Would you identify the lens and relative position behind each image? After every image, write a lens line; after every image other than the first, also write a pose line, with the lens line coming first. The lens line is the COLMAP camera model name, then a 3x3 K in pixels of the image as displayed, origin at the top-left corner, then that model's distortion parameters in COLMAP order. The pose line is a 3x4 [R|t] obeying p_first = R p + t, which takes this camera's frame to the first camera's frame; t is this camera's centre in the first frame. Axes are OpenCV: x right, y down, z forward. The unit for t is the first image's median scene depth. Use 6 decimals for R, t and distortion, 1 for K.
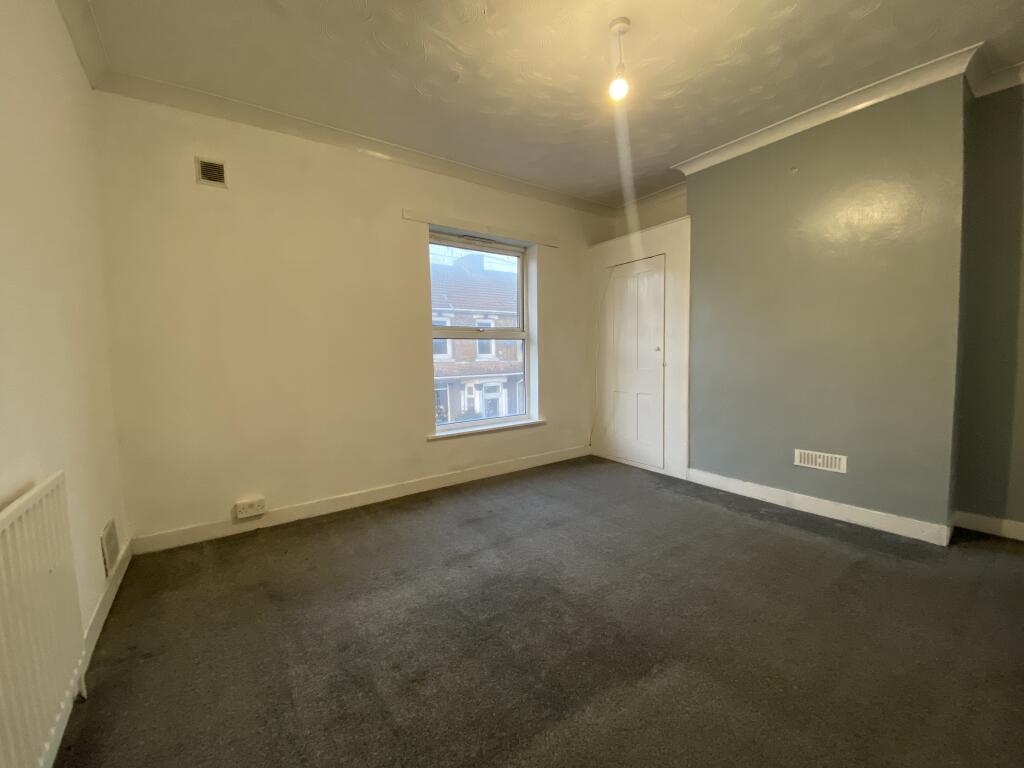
lens RADIAL K [[407.8, 0, 512.0], [0, 407.8, 384.0], [0, 0, 1]] dist [-0.000418, -0.000043]
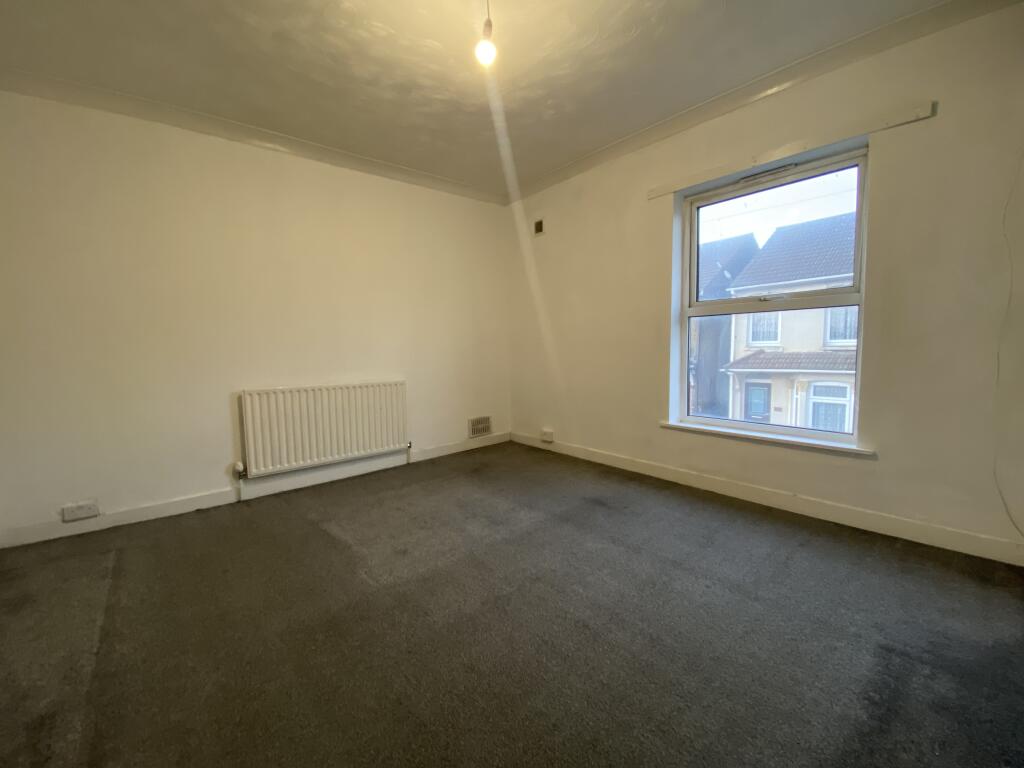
lens RADIAL K [[433.7, 0, 512.0], [0, 433.7, 384.0], [0, 0, 1]] dist [0.000568, 0.000047]
pose [[0.056206, 0.111260, -0.992201, 0.770027], [-0.048795, 0.992890, 0.108573, -0.053316], [0.997226, 0.042312, 0.061235, 0.583427]]
